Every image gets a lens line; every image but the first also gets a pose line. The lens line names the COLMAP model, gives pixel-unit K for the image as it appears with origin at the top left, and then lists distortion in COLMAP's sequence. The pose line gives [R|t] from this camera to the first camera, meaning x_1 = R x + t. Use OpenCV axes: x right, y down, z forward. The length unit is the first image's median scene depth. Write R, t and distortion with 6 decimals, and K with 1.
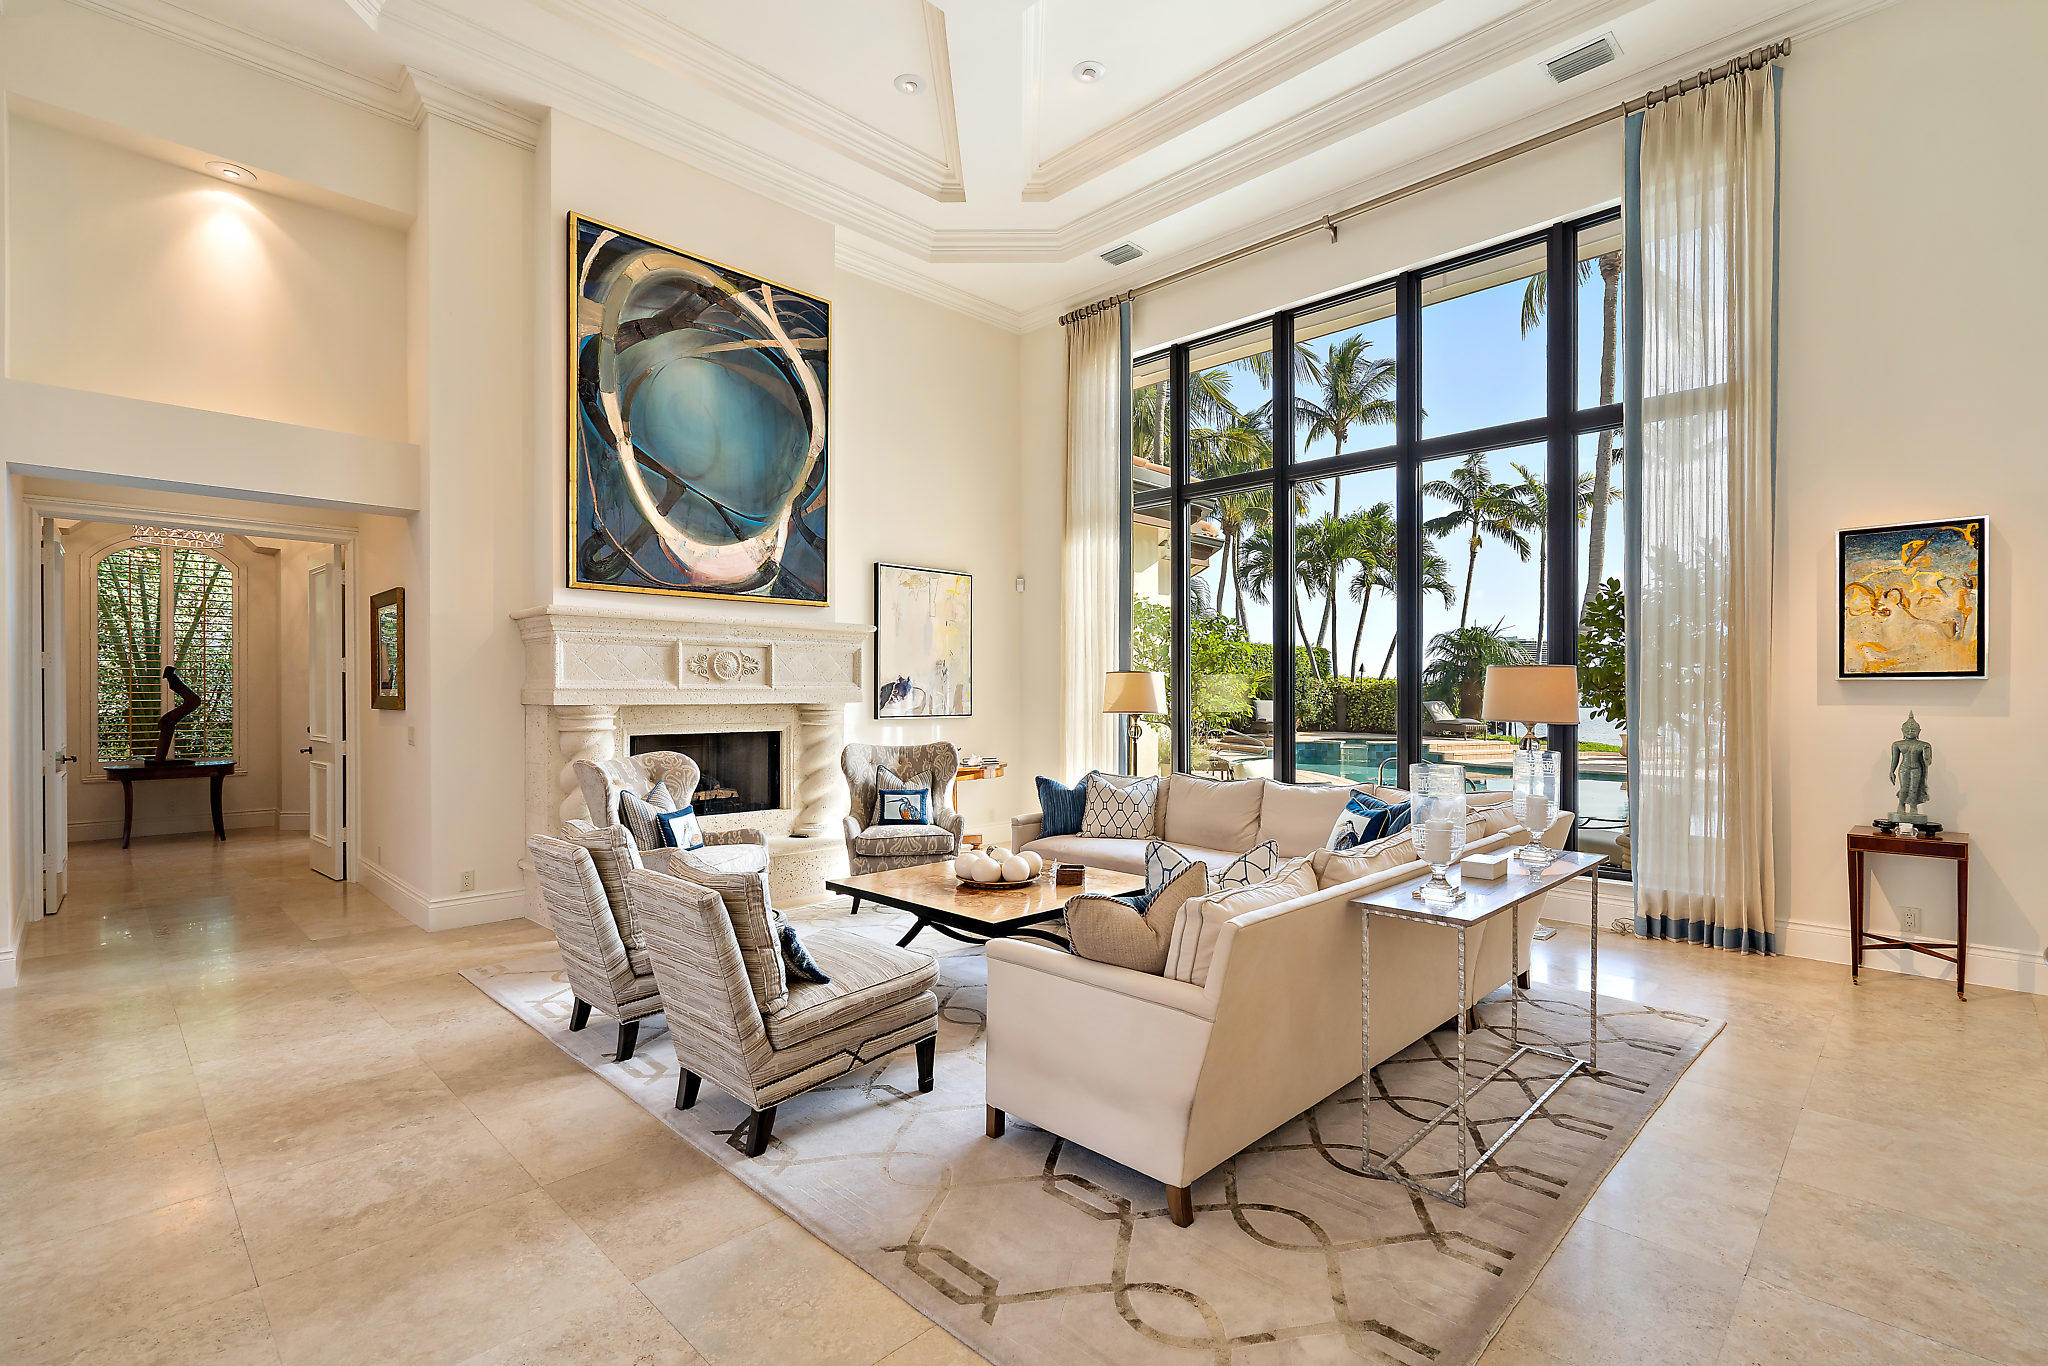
lens RADIAL K [[920.8, 0, 1025.2], [0, 920.8, 696.1], [0, 0, 1]] dist [-0.001238, 0.000260]
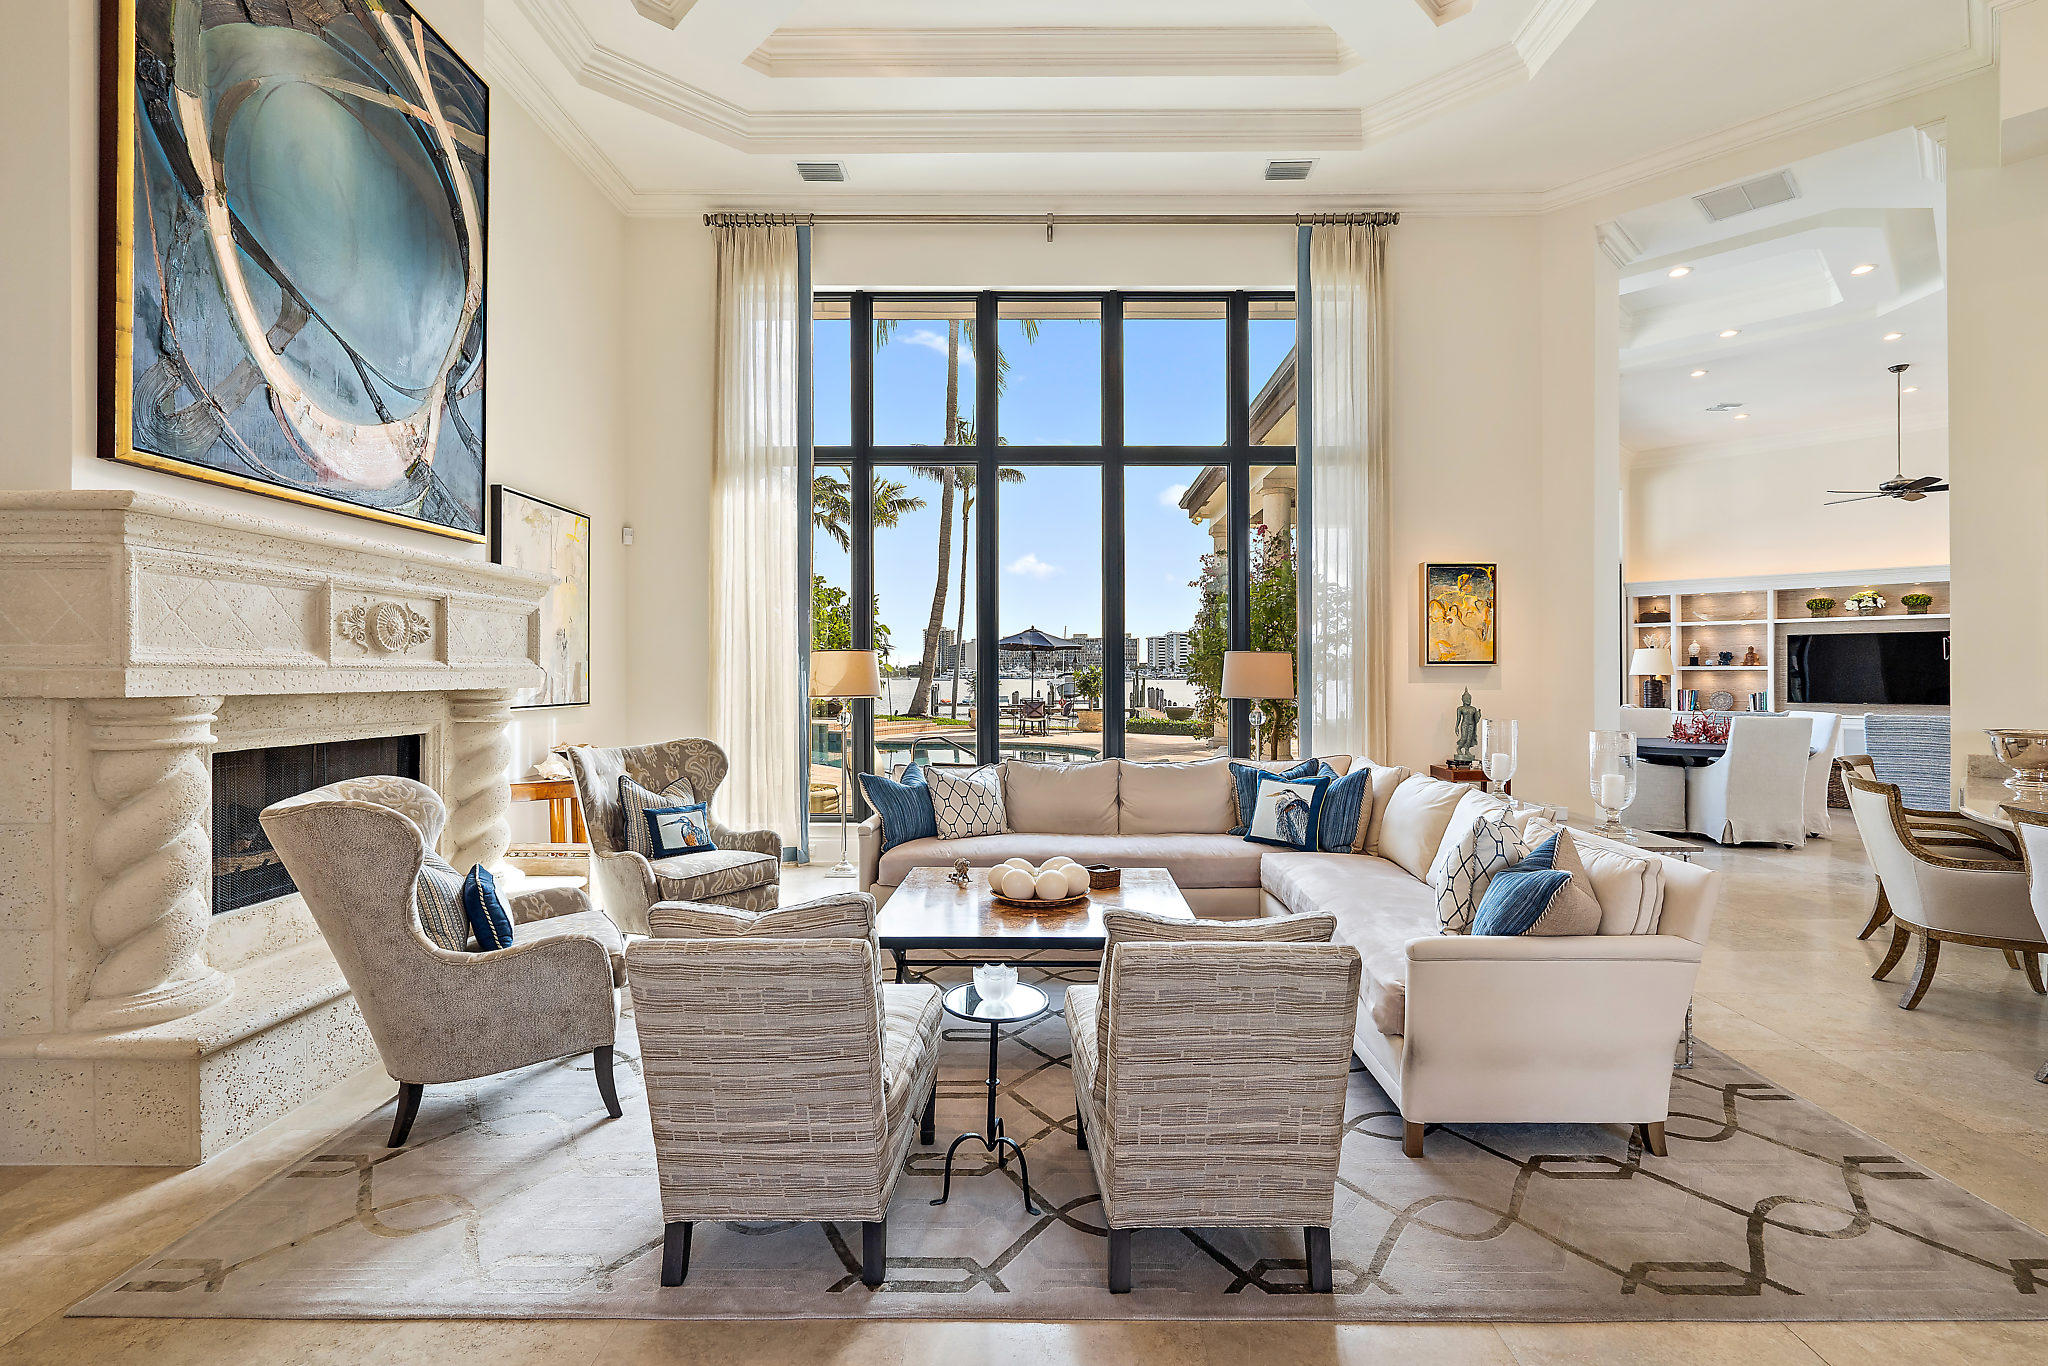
lens RADIAL K [[937.9, 0, 1031.0], [0, 937.9, 672.5], [0, 0, 1]] dist [0.001851, 0.000939]
pose [[0.722636, 0.002618, 0.691224, -0.445978], [0.001663, 0.999983, -0.005527, 0.000146], [-0.691227, 0.005144, 0.722619, 0.271210]]
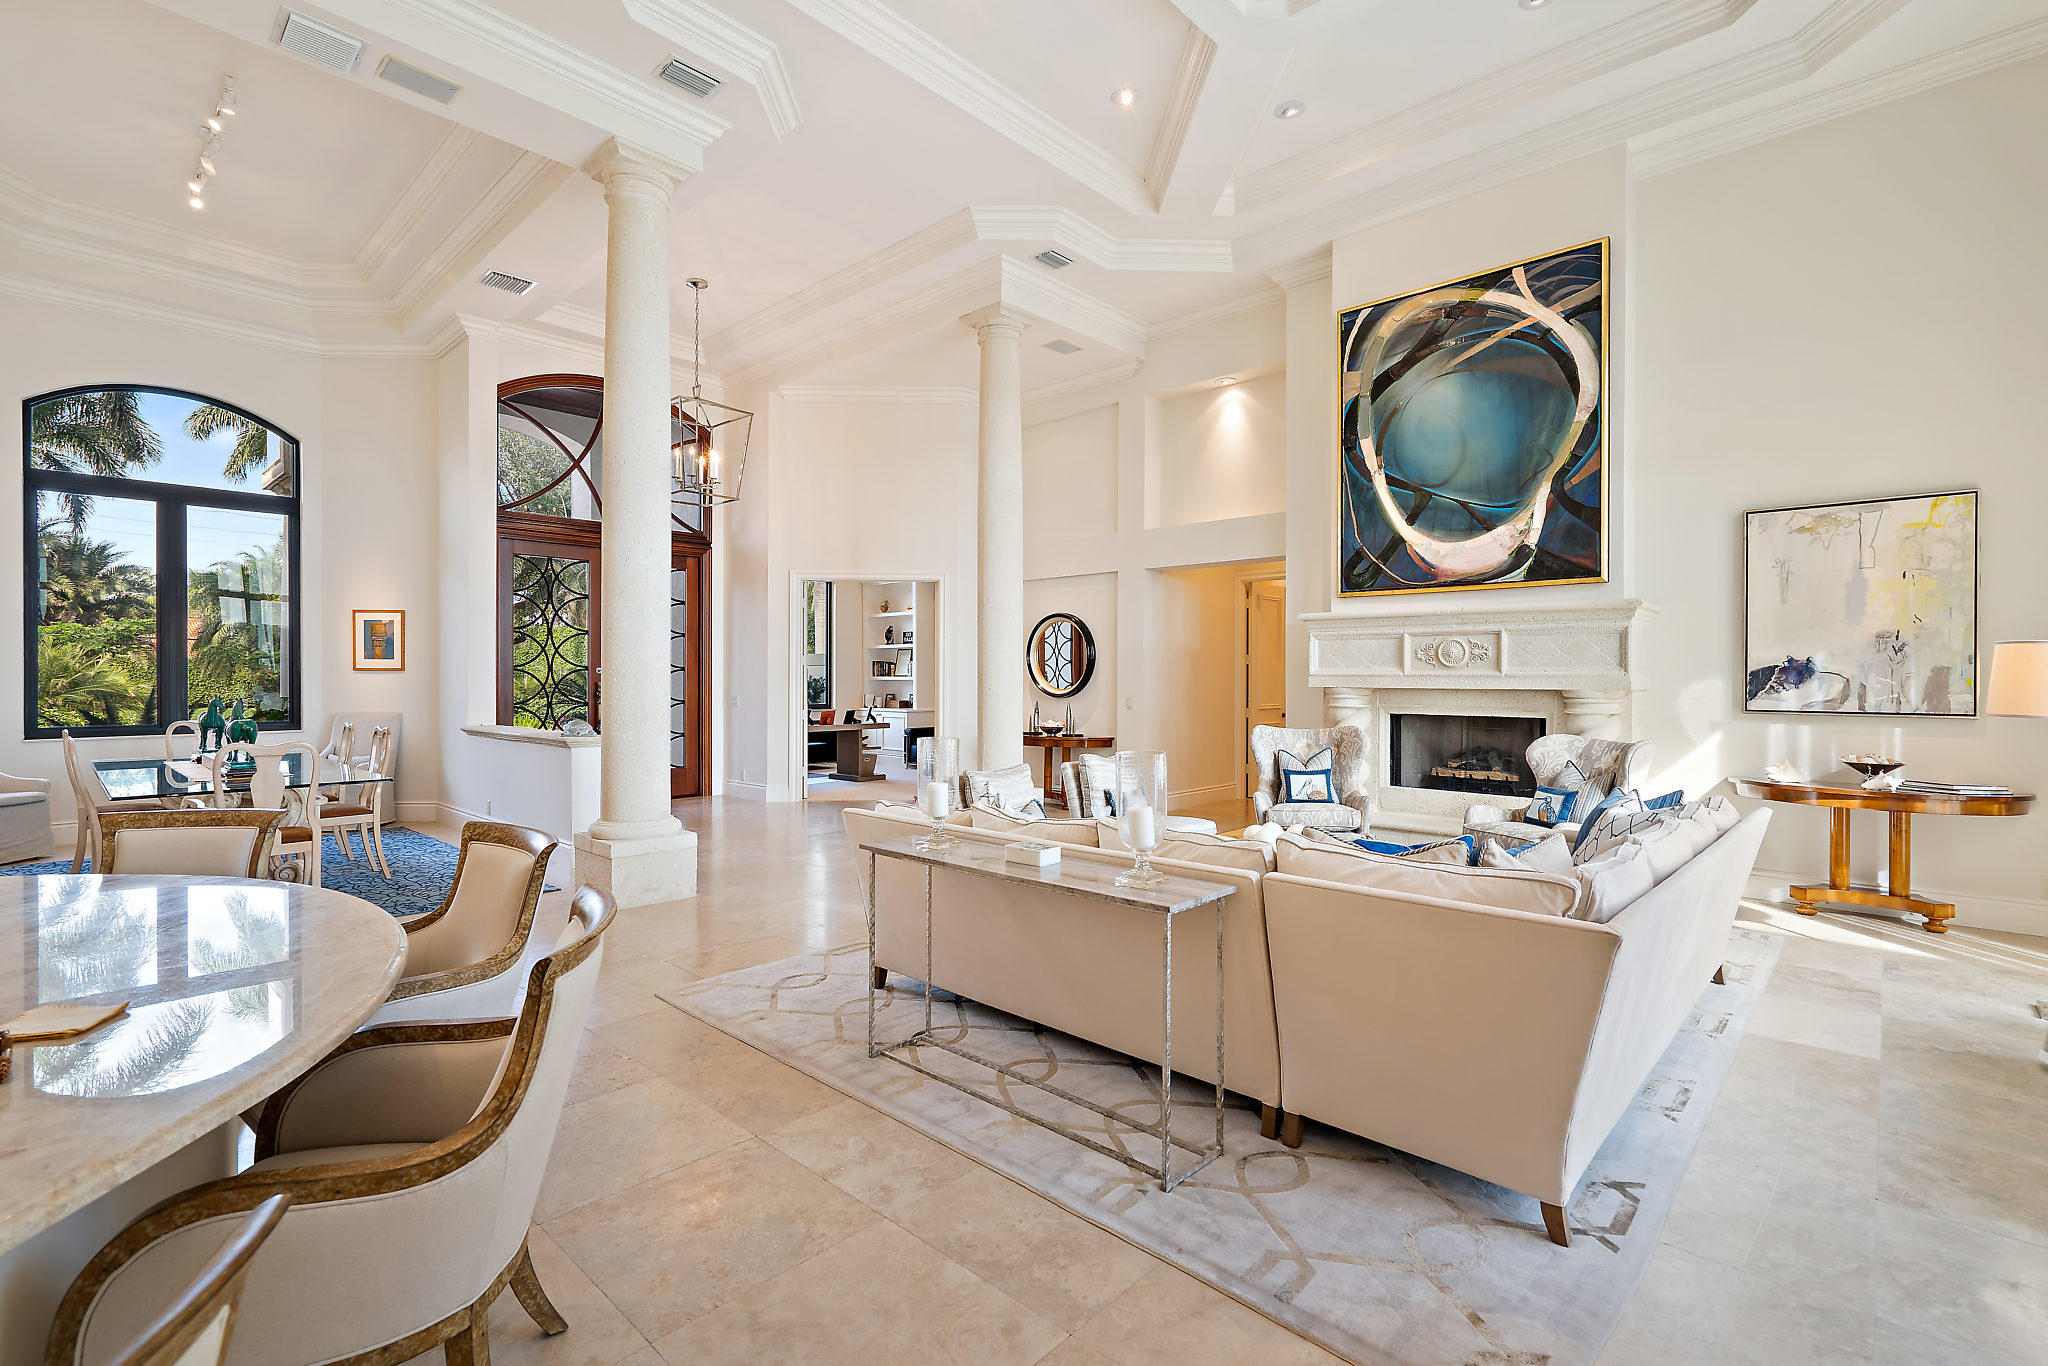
lens RADIAL K [[919.6, 0, 1040.1], [0, 919.6, 679.5], [0, 0, 1]] dist [-0.001006, -0.000658]
pose [[0.052564, 0.007847, -0.998587, 0.726828], [-0.003708, 0.999964, 0.007663, -0.008559], [0.998611, 0.003300, 0.052591, 0.461455]]
